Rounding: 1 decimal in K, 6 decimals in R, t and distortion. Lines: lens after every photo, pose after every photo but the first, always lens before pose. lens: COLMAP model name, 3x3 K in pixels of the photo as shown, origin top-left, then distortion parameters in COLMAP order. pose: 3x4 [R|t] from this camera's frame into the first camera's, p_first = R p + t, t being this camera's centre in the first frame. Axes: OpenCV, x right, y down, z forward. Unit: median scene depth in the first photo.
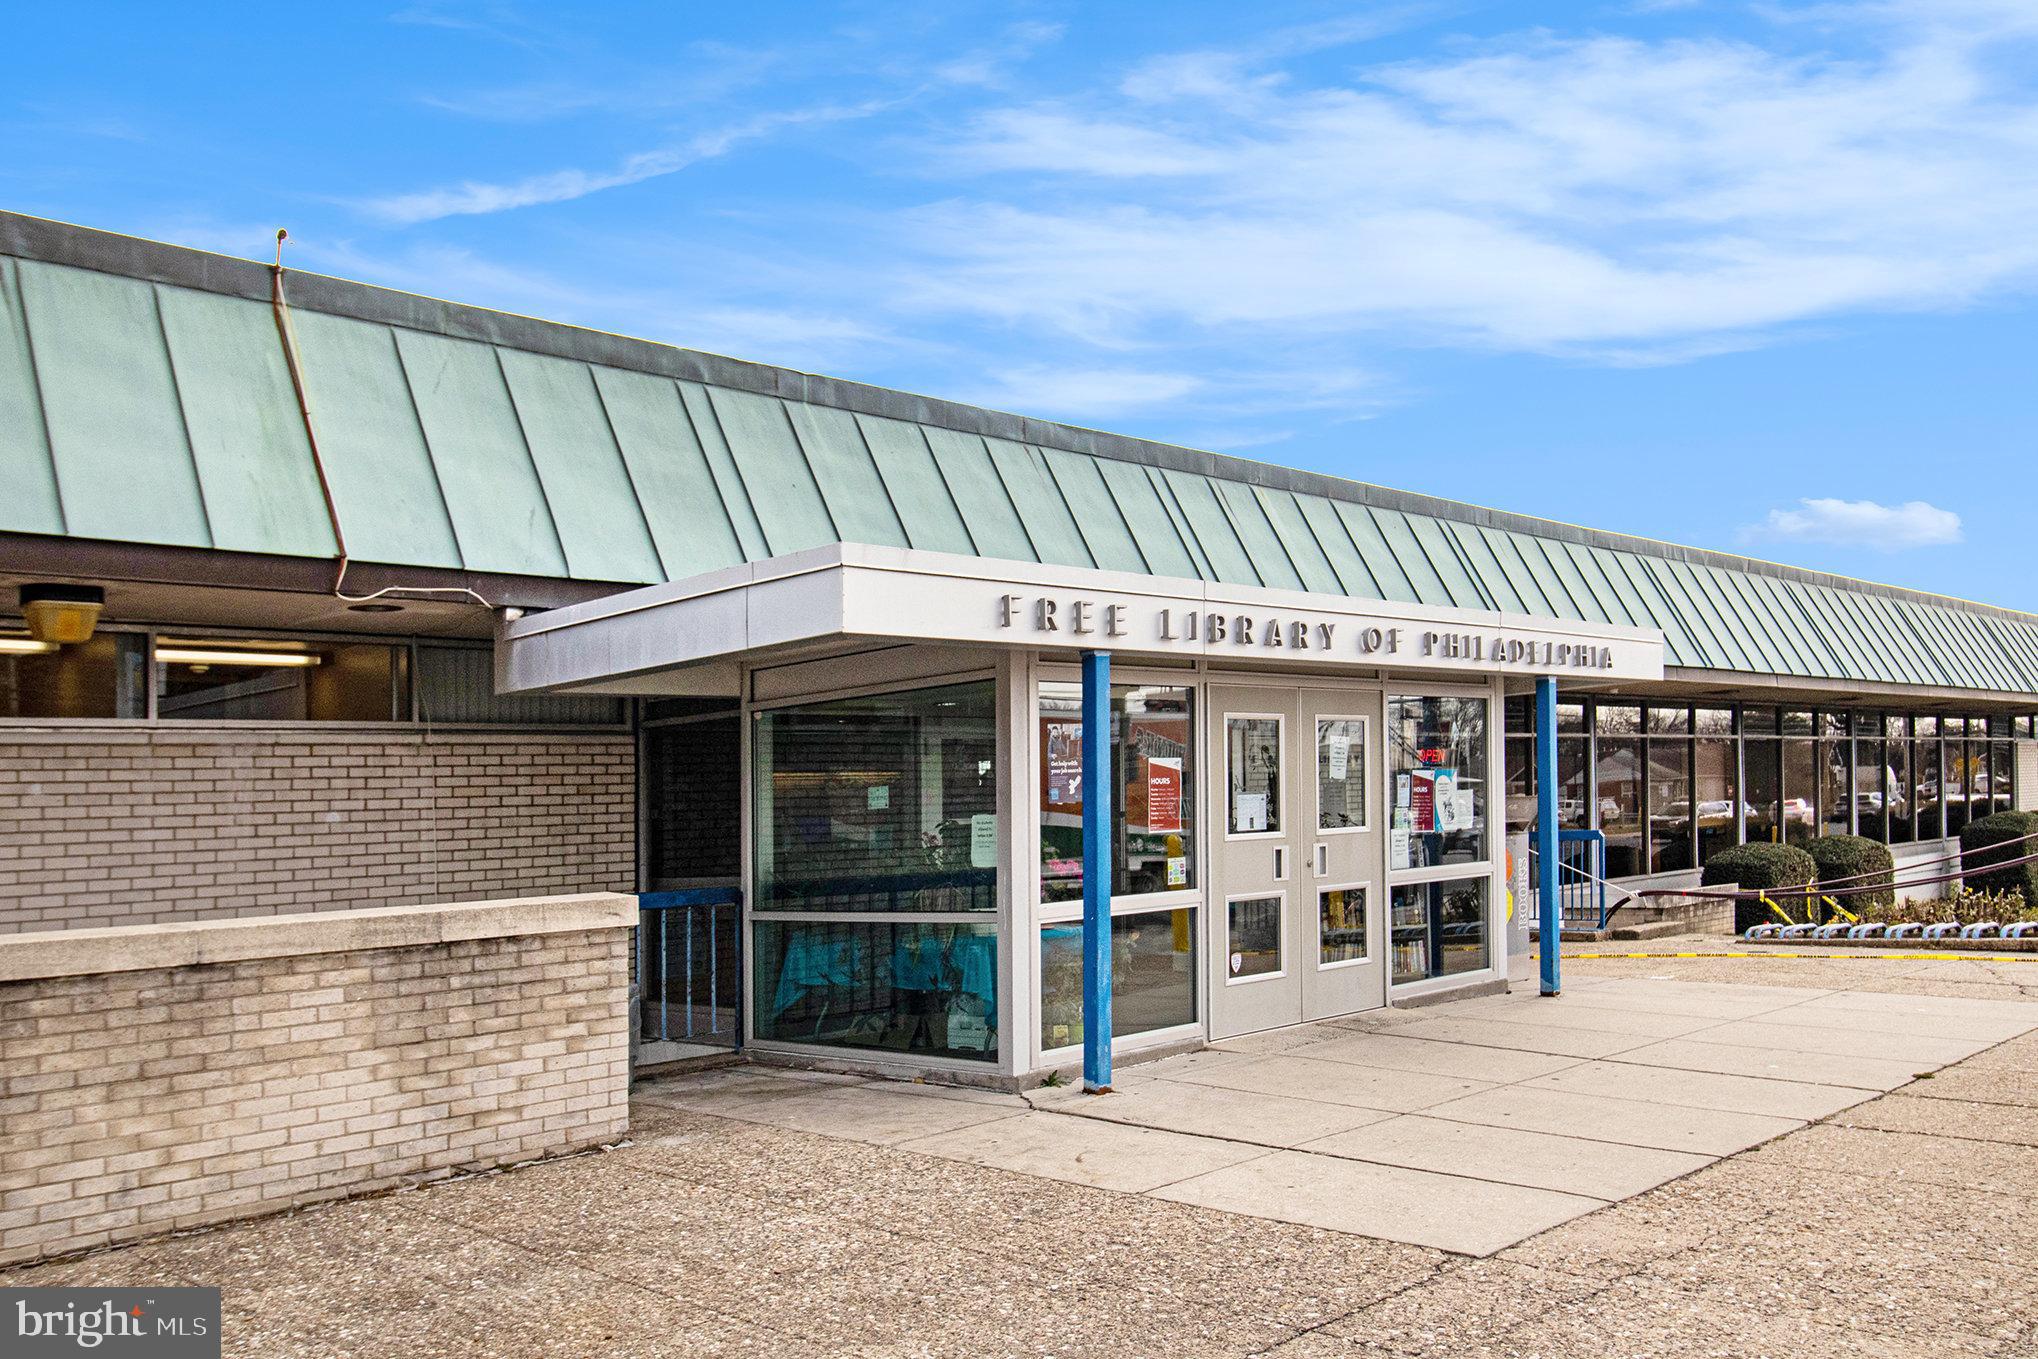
lens RADIAL K [[1673.2, 0, 1020.4], [0, 1673.2, 522.7], [0, 0, 1]] dist [-0.014862, -0.001973]
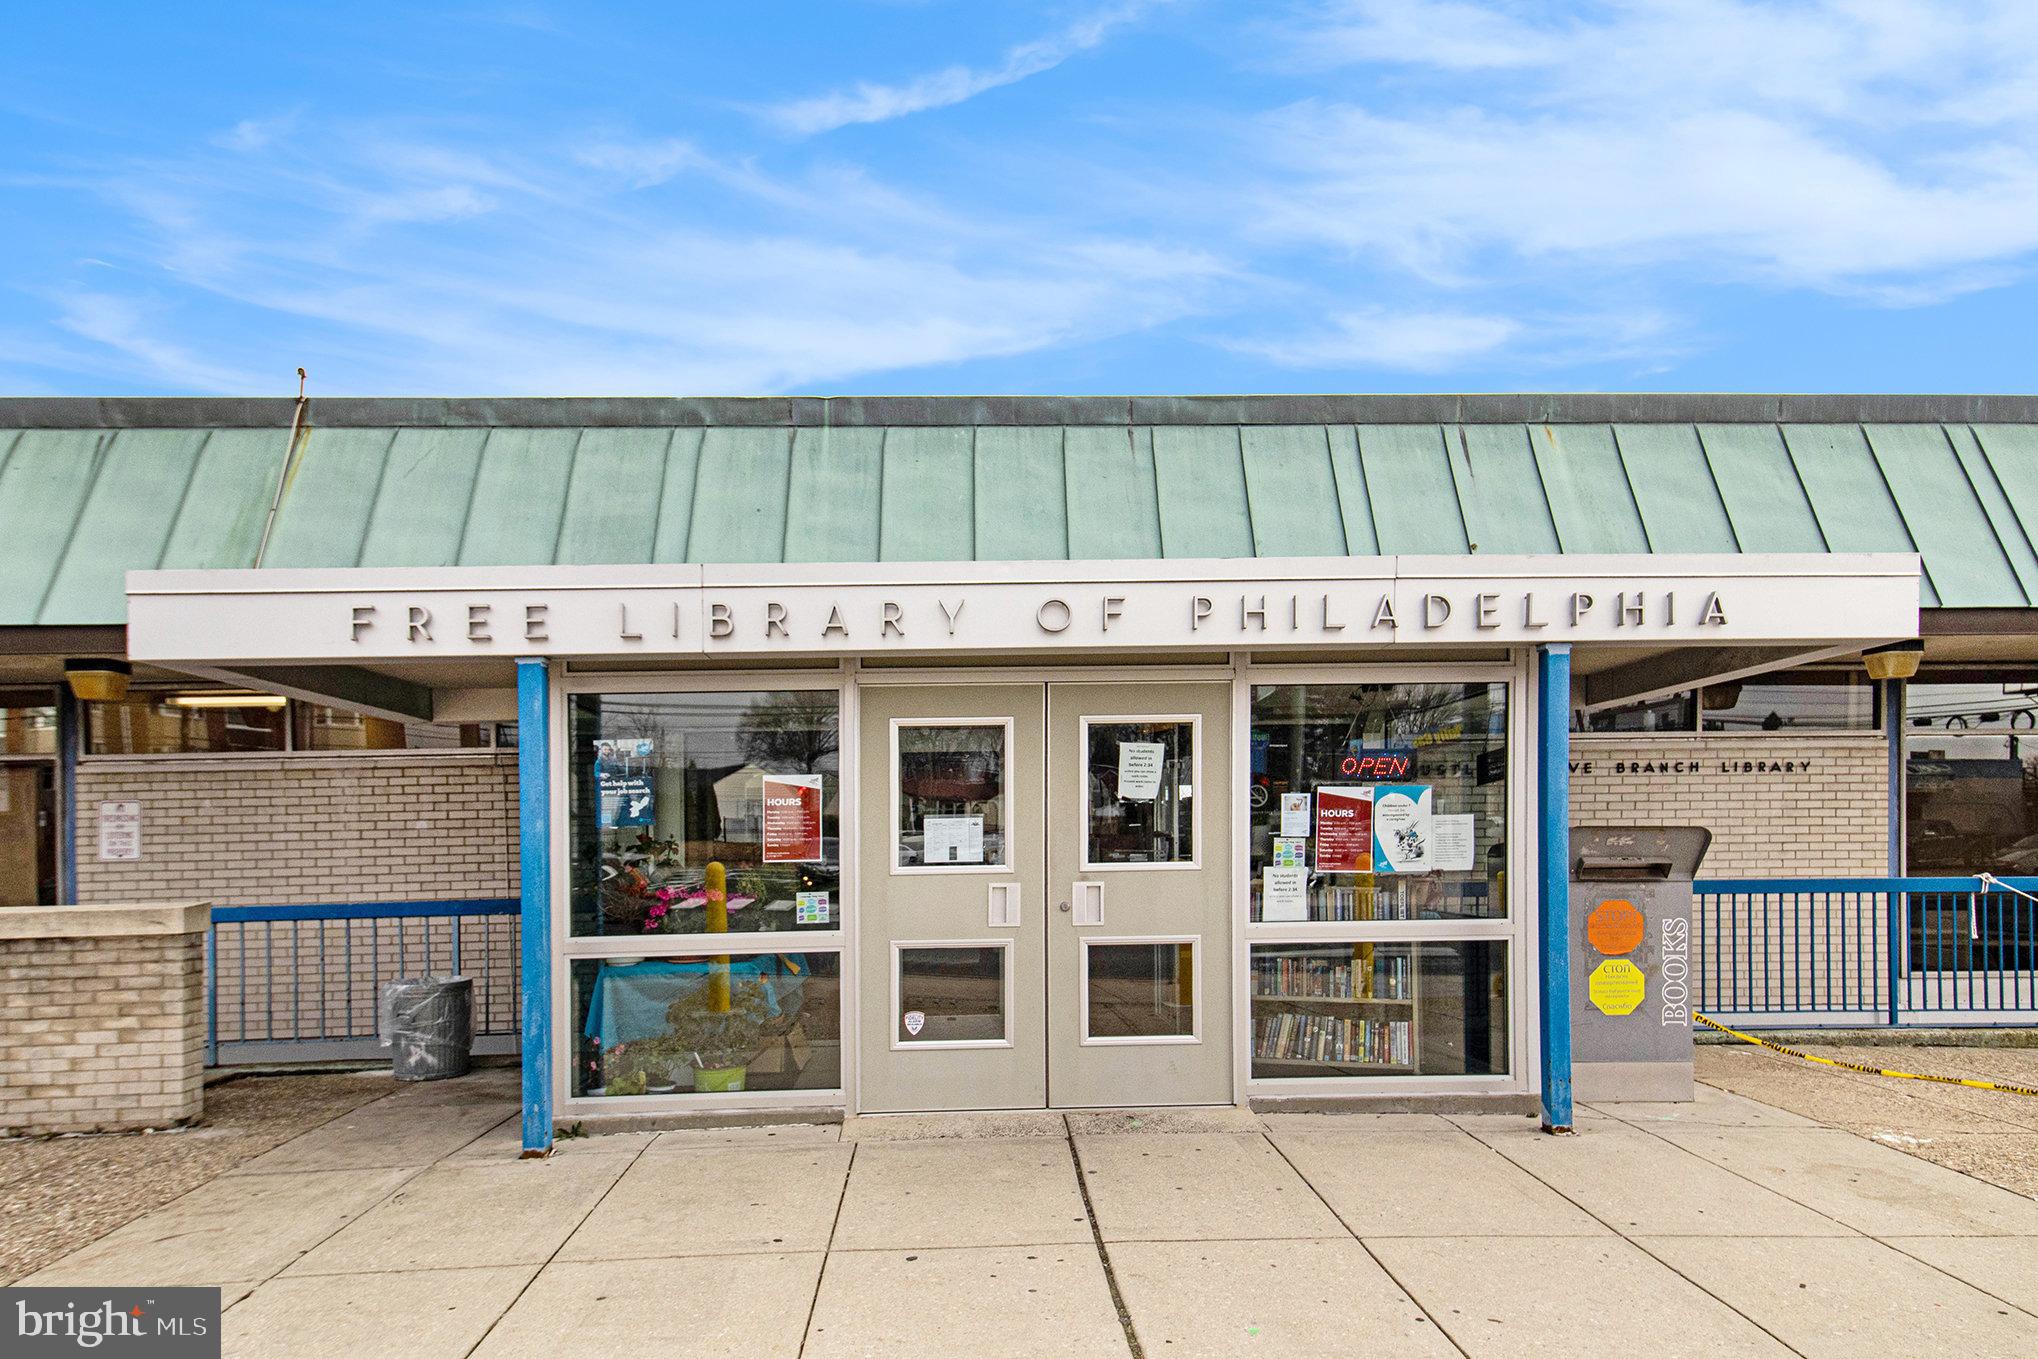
lens RADIAL K [[1312.4, 0, 1019.0], [0, 1312.4, 679.5], [0, 0, 1]] dist [0.022473, 0.001450]
pose [[0.747363, -0.052253, -0.662358, 0.619167], [0.102526, 0.994032, 0.037265, 0.080088], [0.656458, -0.095759, 0.748260, 0.586666]]
